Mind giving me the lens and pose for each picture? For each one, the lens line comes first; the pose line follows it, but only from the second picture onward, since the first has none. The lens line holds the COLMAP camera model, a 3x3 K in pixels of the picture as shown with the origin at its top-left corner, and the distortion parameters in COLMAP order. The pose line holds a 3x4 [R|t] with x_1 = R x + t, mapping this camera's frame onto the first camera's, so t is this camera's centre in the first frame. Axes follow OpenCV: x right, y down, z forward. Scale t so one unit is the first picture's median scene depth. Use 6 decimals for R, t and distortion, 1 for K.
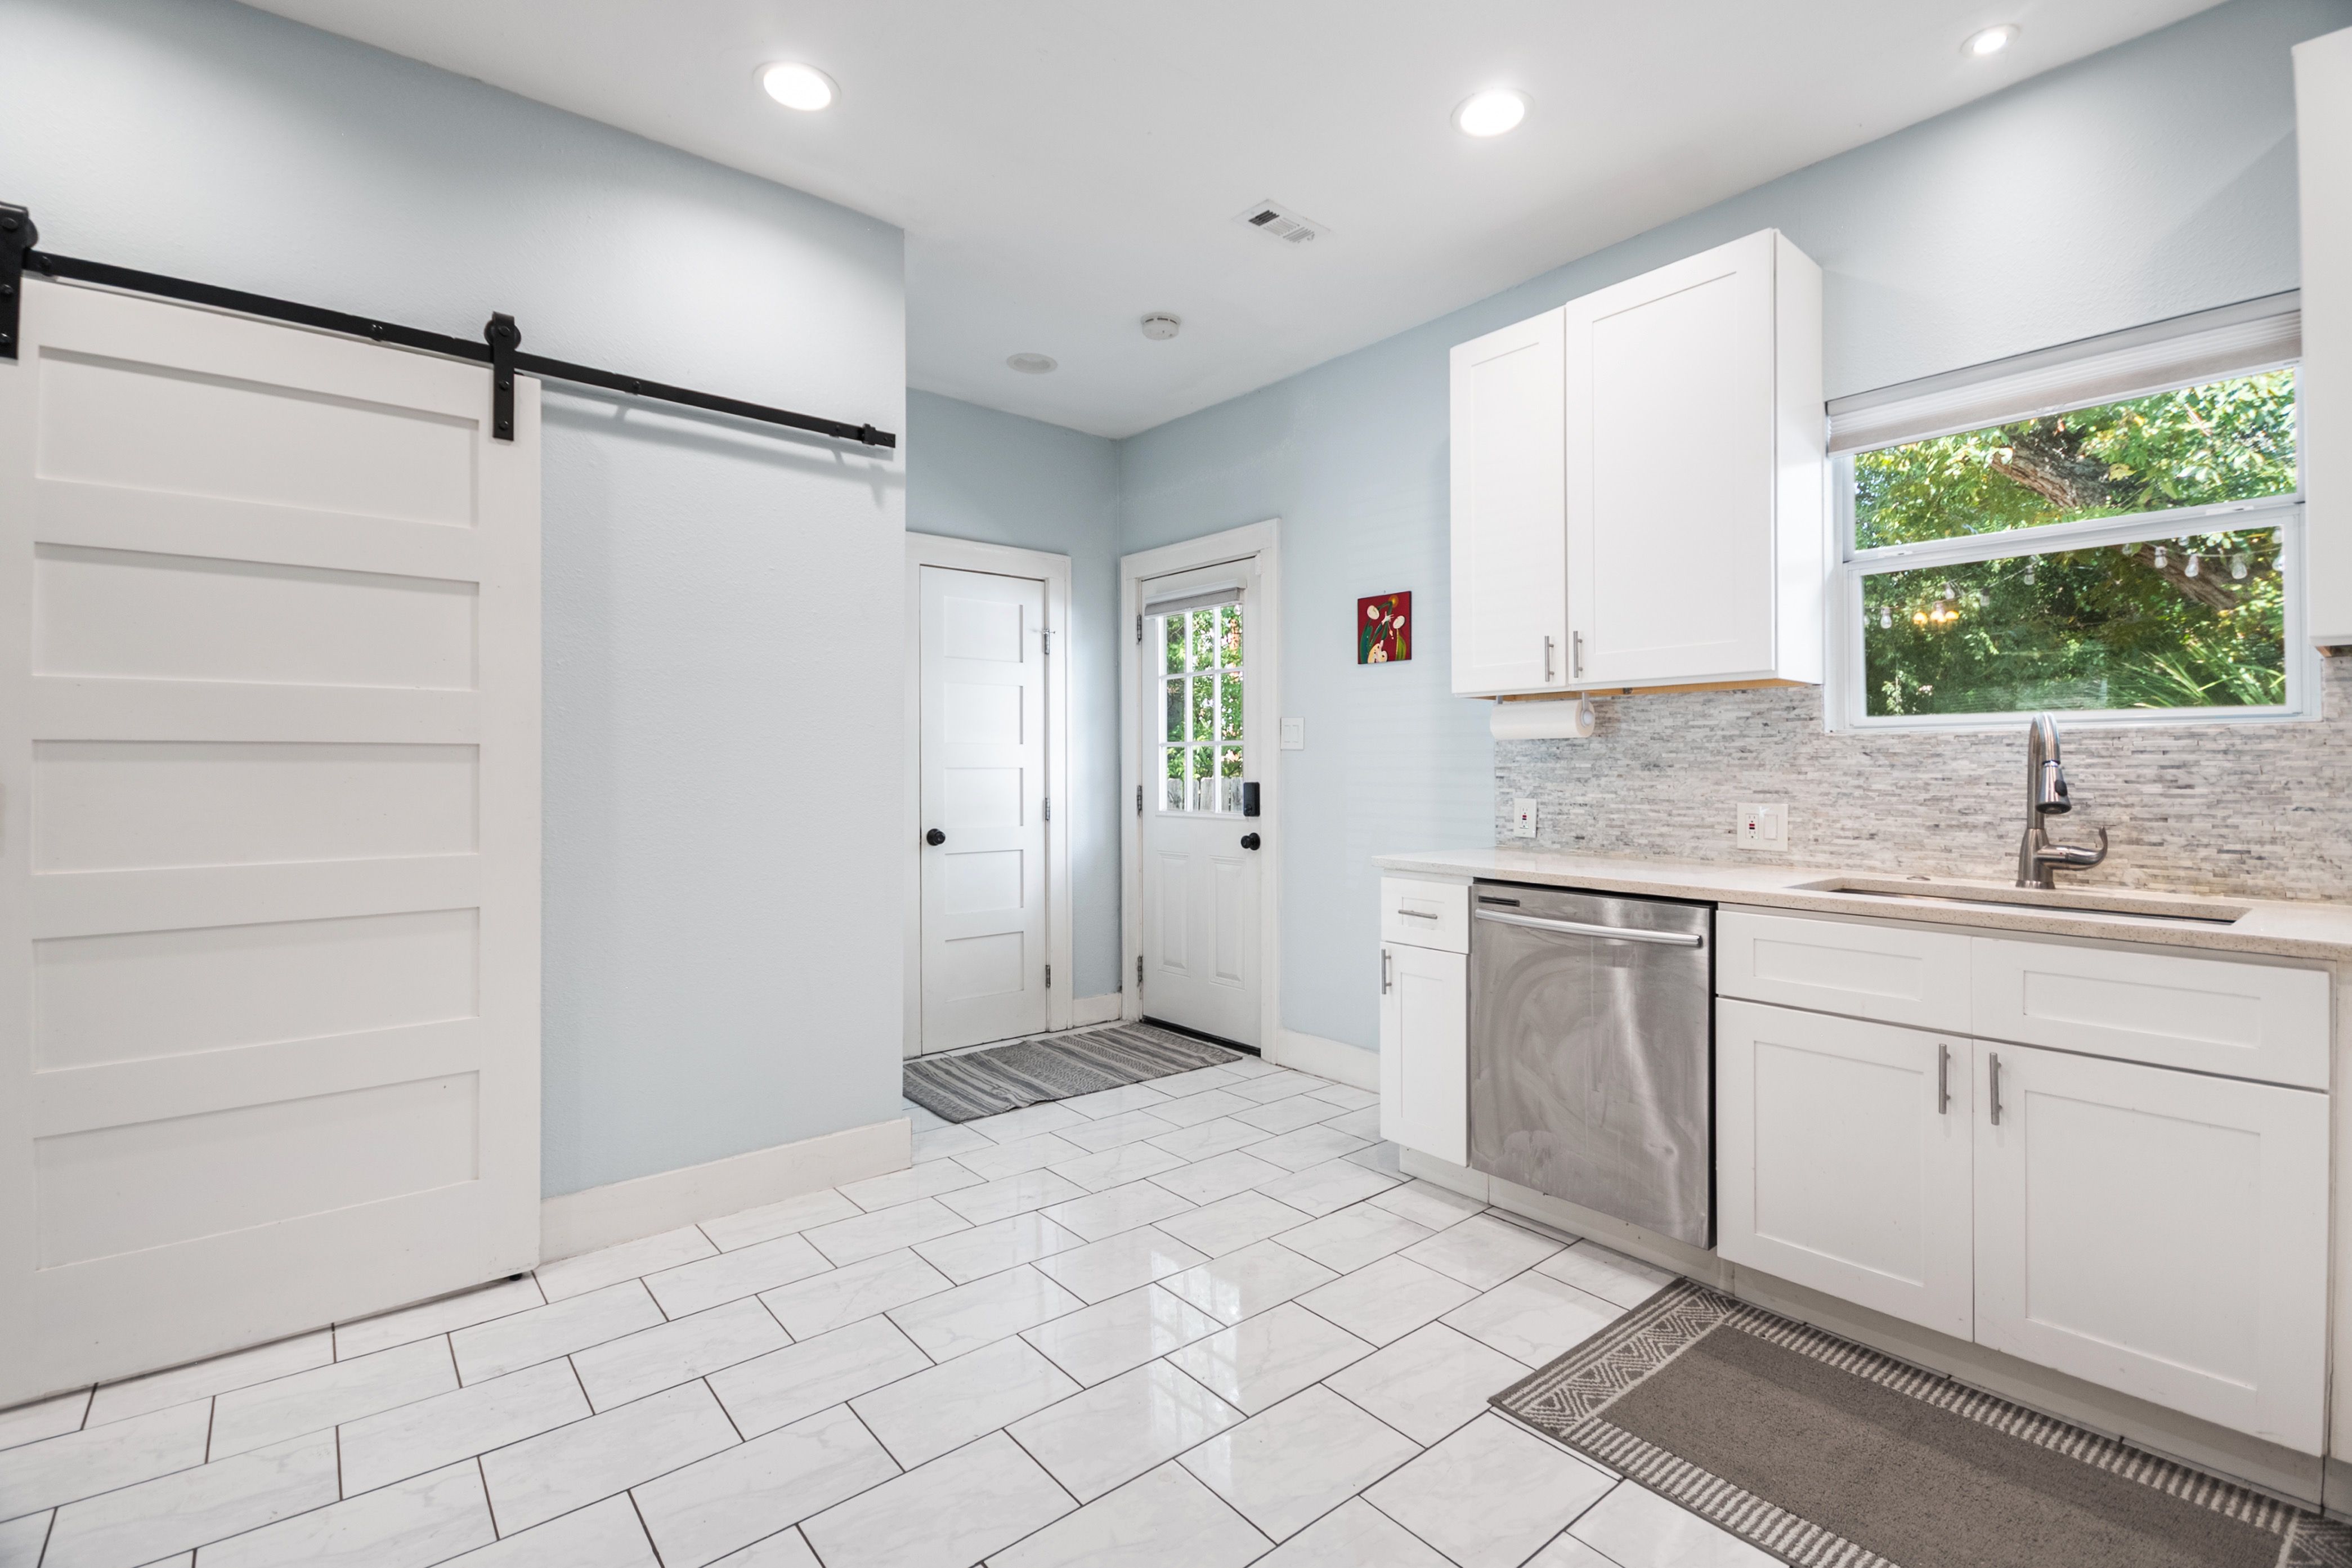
lens RADIAL K [[1054.1, 0, 1183.4], [0, 1054.1, 763.6], [0, 0, 1]] dist [0.027213, -0.018336]
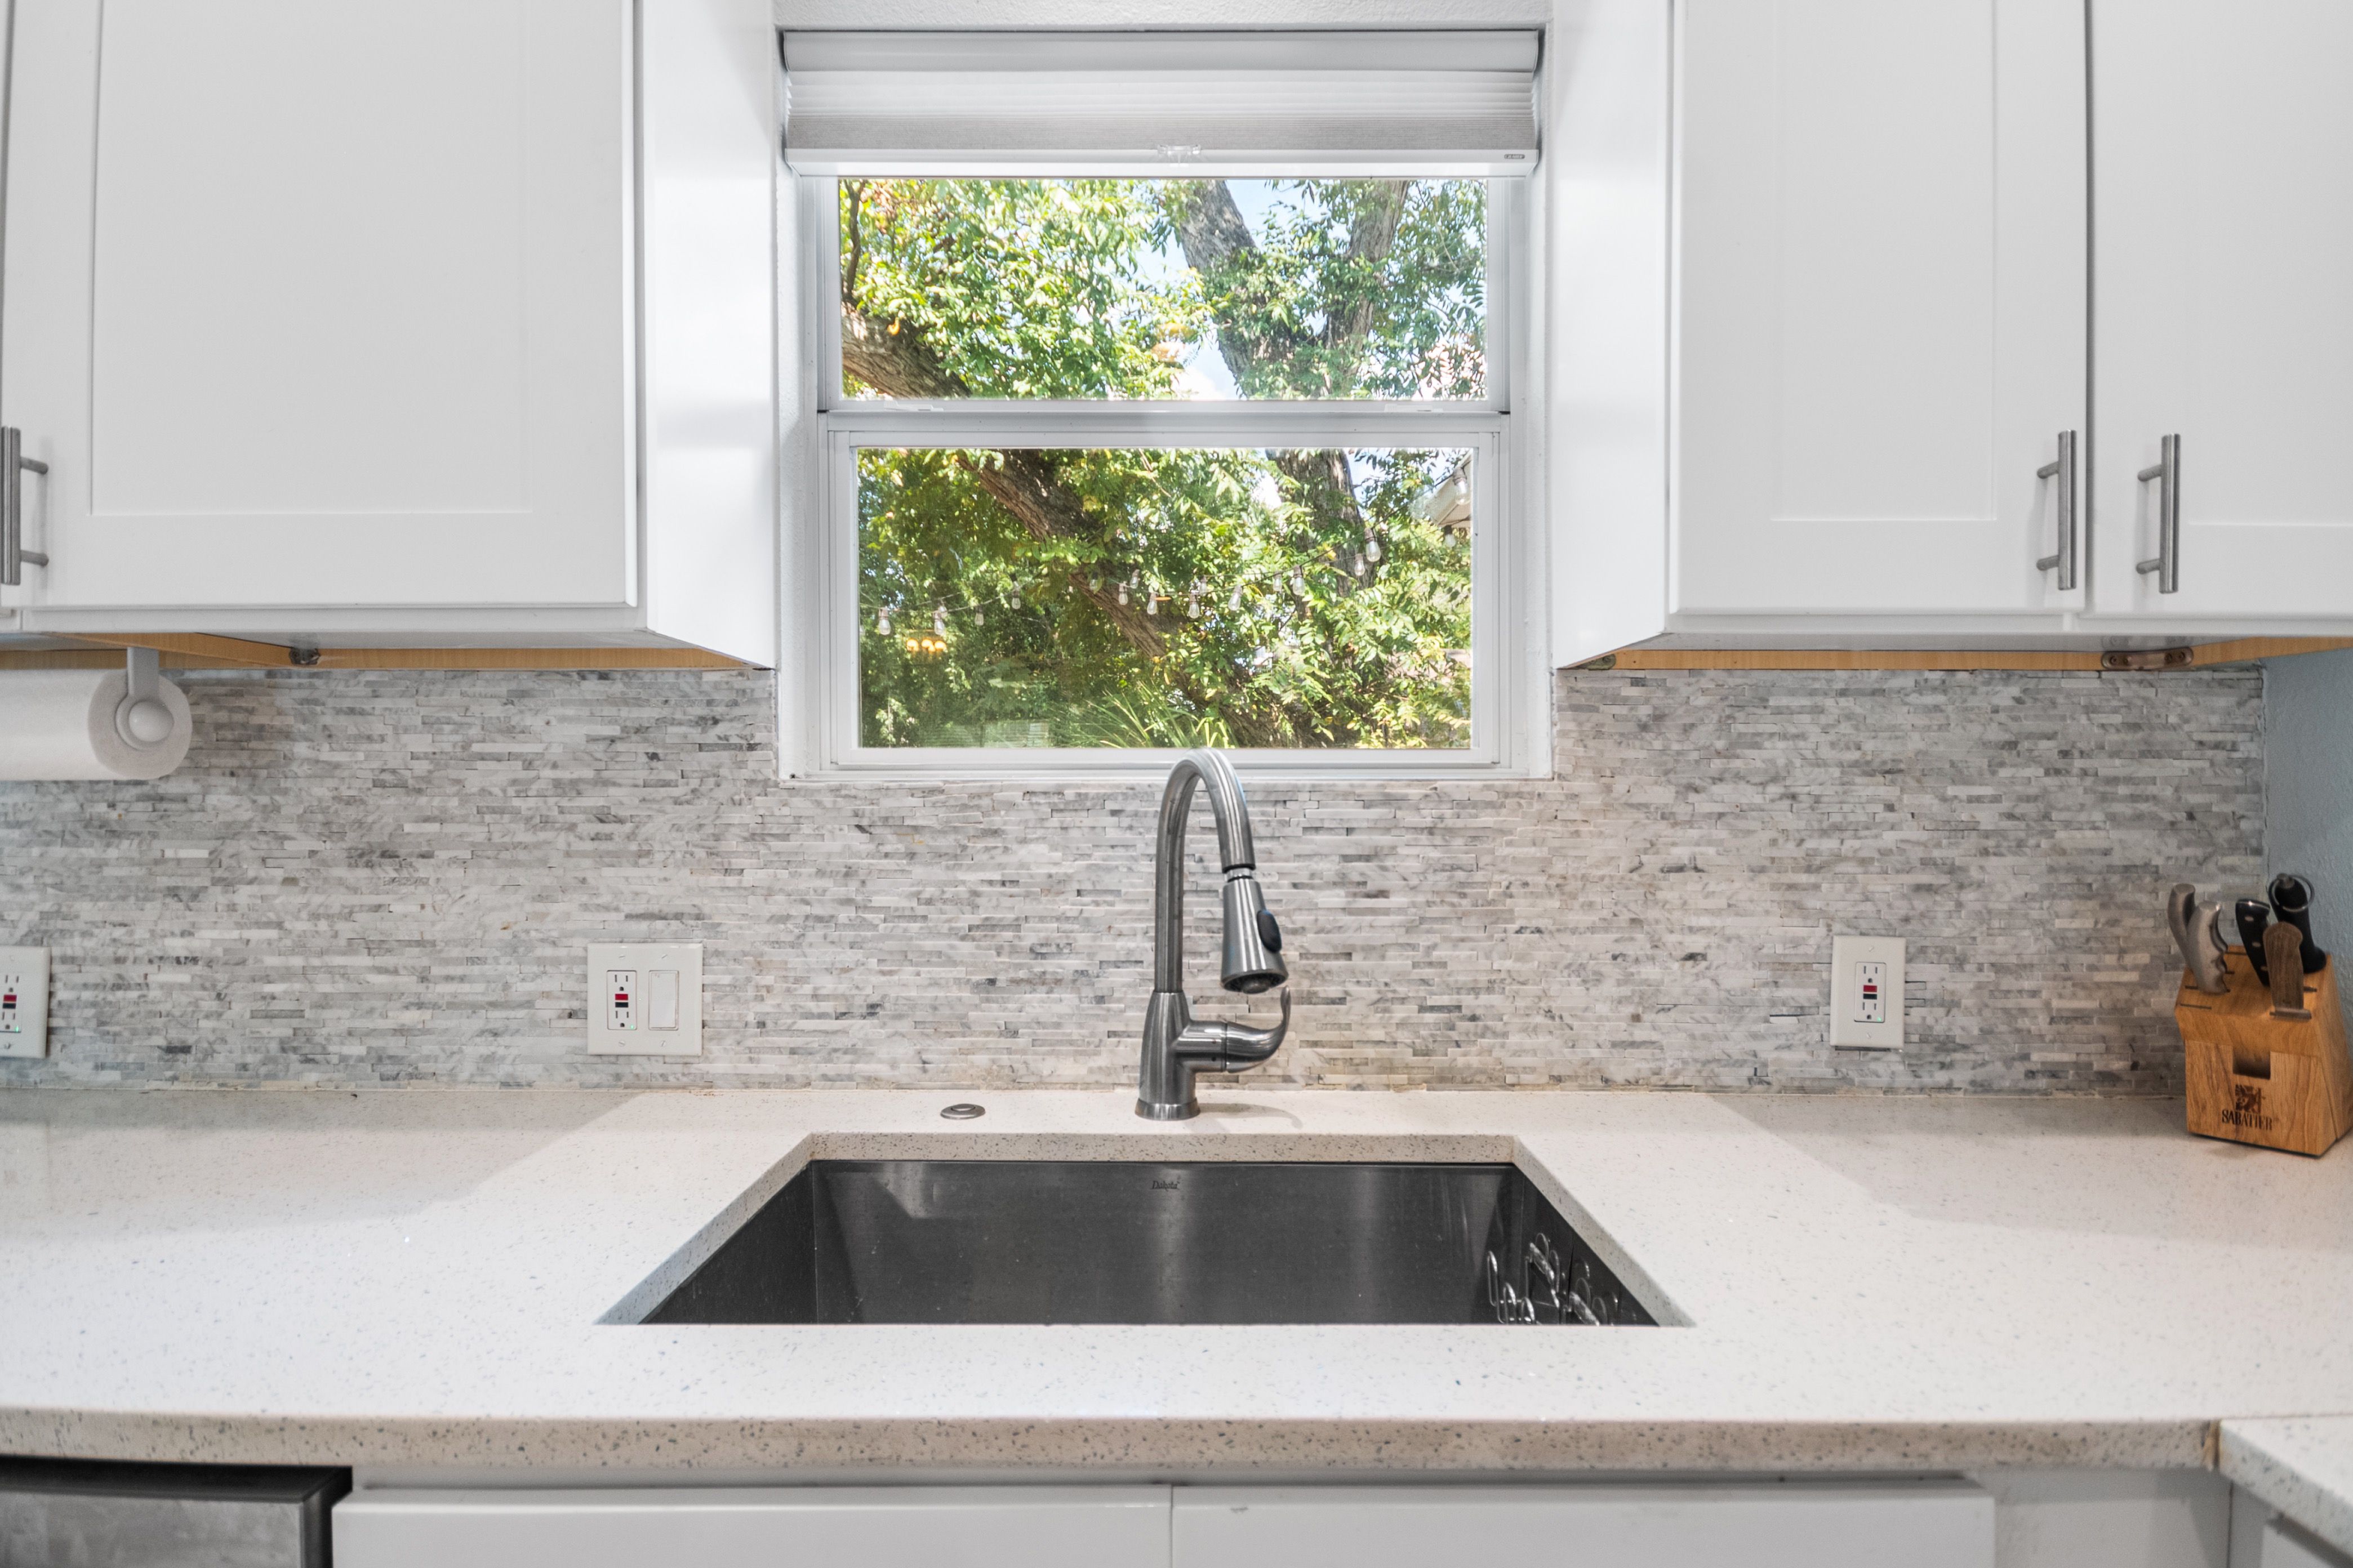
lens RADIAL K [[1072.0, 0, 1202.8], [0, 1072.0, 795.2], [0, 0, 1]] dist [0.014093, -0.007889]
pose [[0.637722, -0.001782, 0.770265, 0.376660], [-0.002803, 0.999985, 0.004634, -0.025374], [-0.770261, -0.005114, 0.637708, 0.586608]]
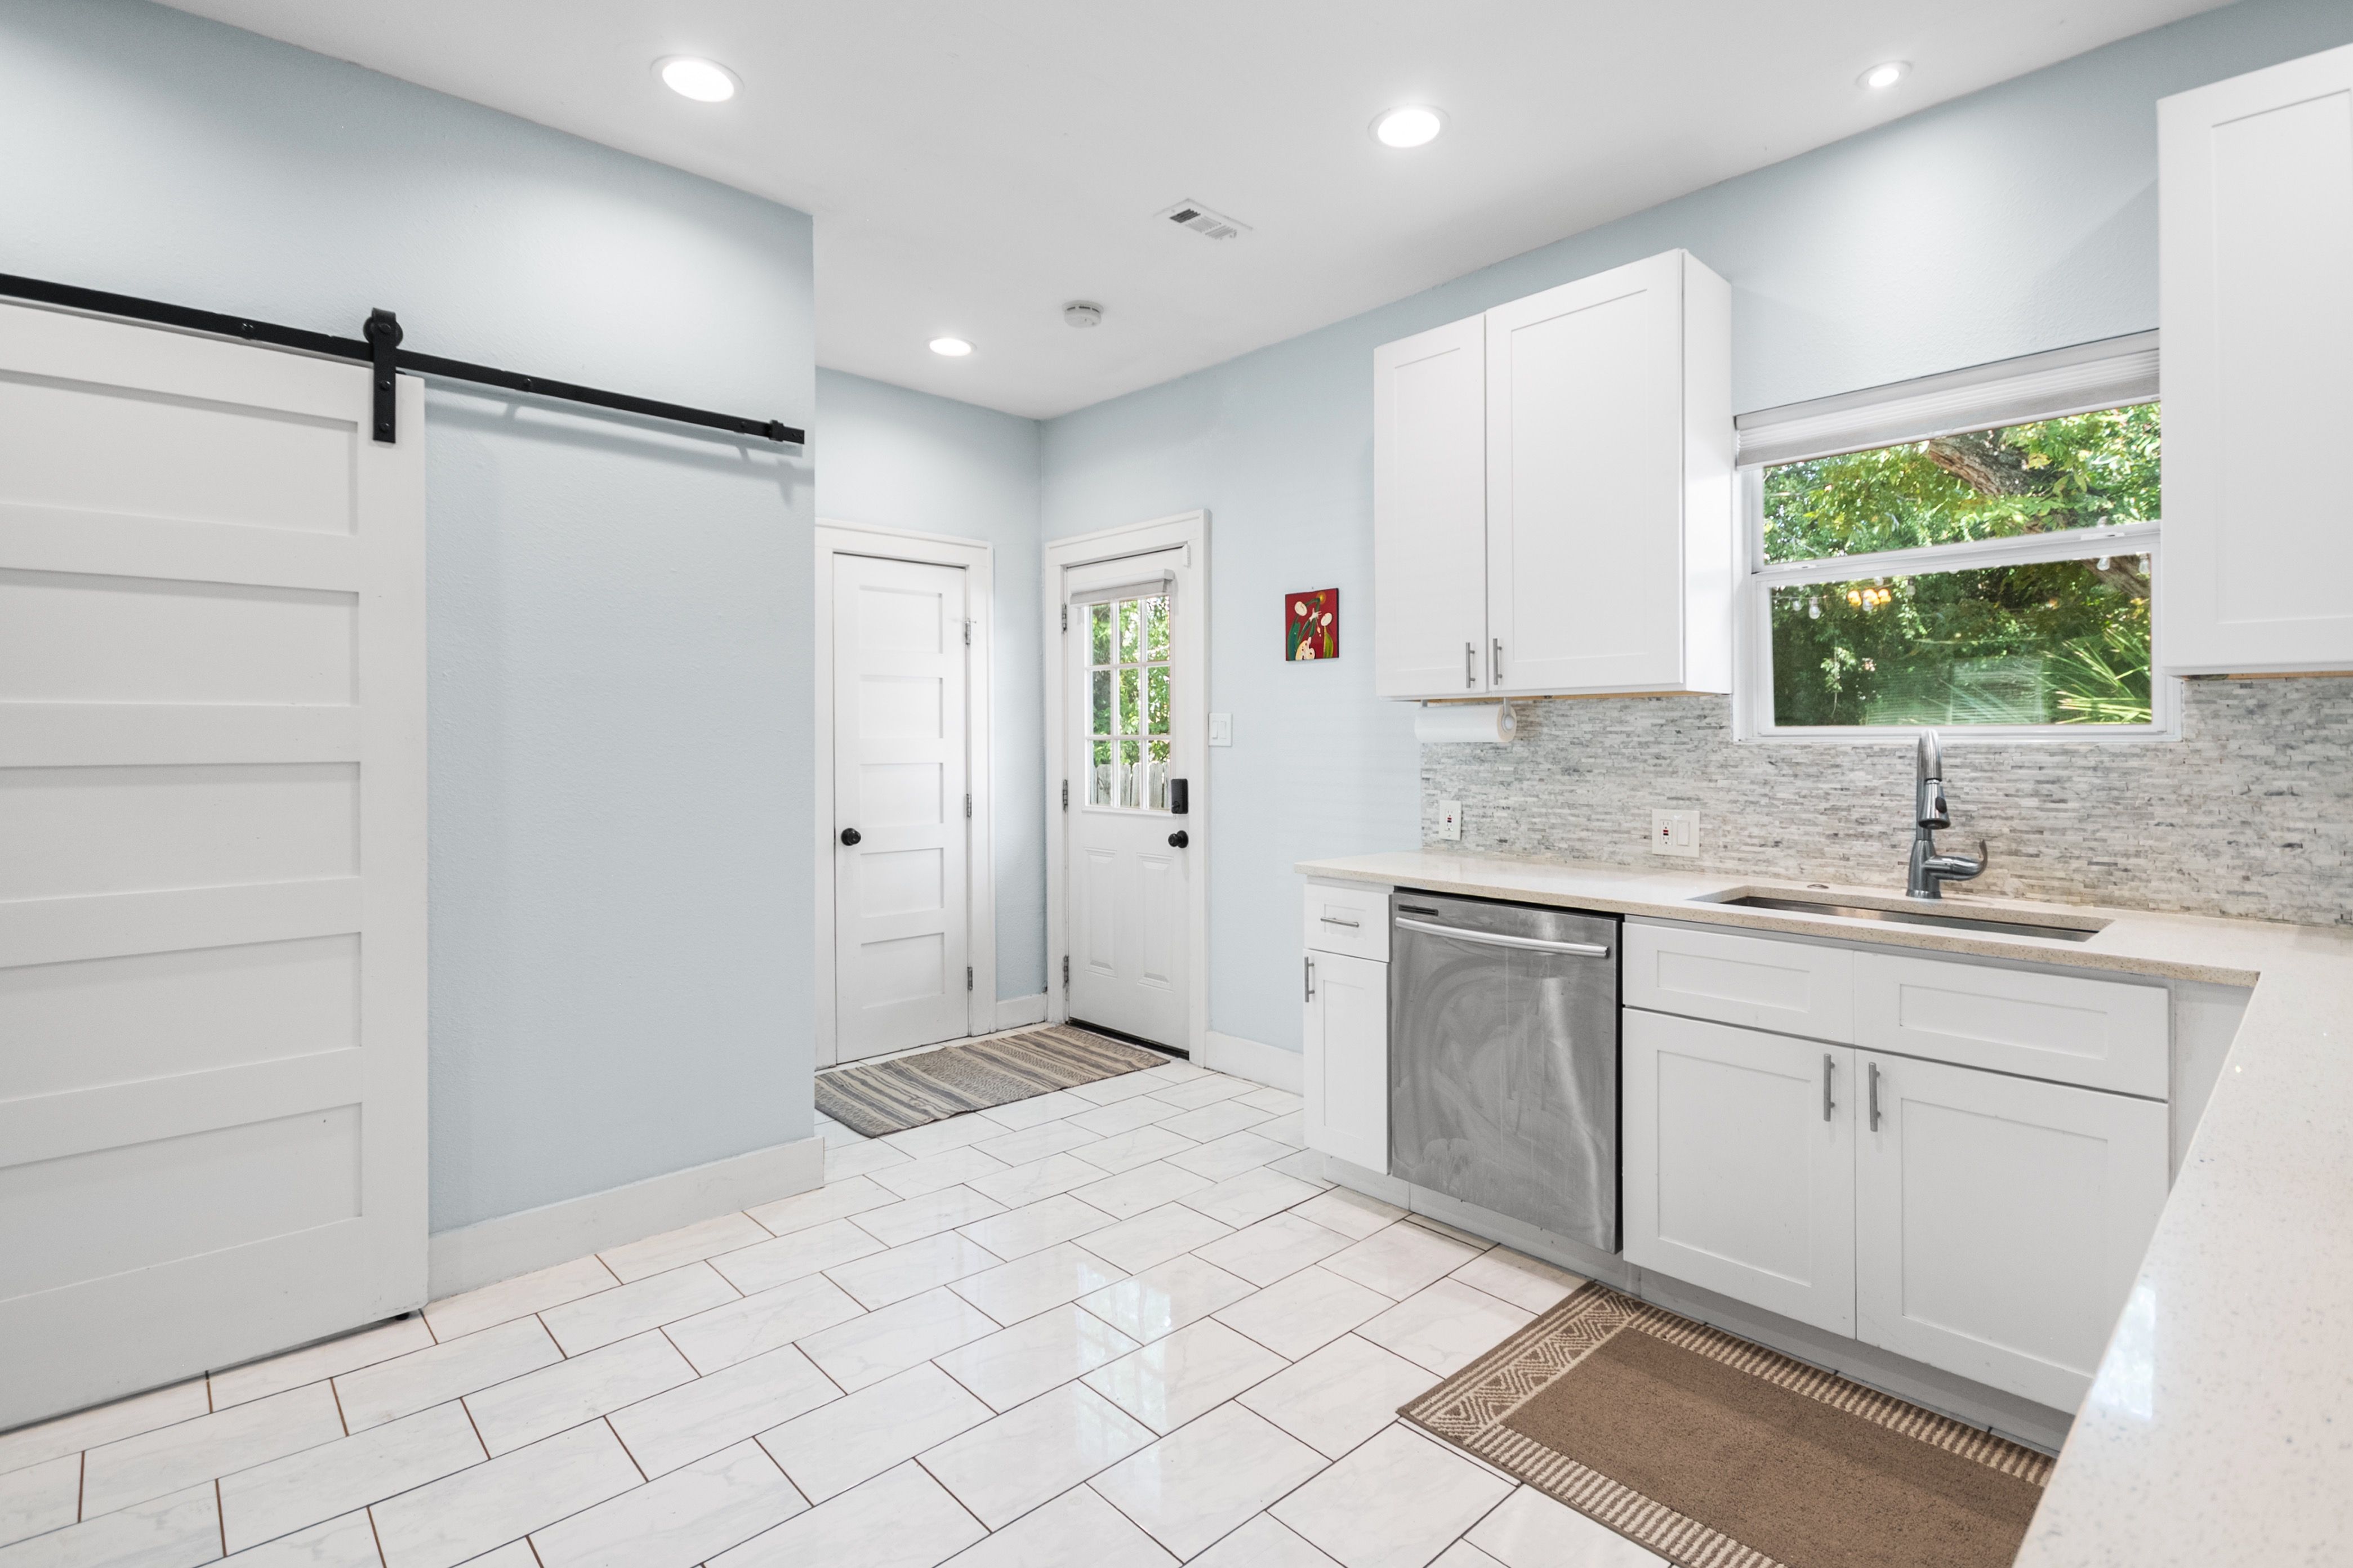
lens RADIAL K [[1112.9, 0, 1184.1], [0, 1112.9, 742.2], [0, 0, 1]] dist [0.023292, -0.016217]
pose [[0.998384, -0.001758, 0.056795, 0.016995], [0.001425, 0.999982, 0.005906, -0.035856], [-0.056804, -0.005815, 0.998368, -0.041640]]
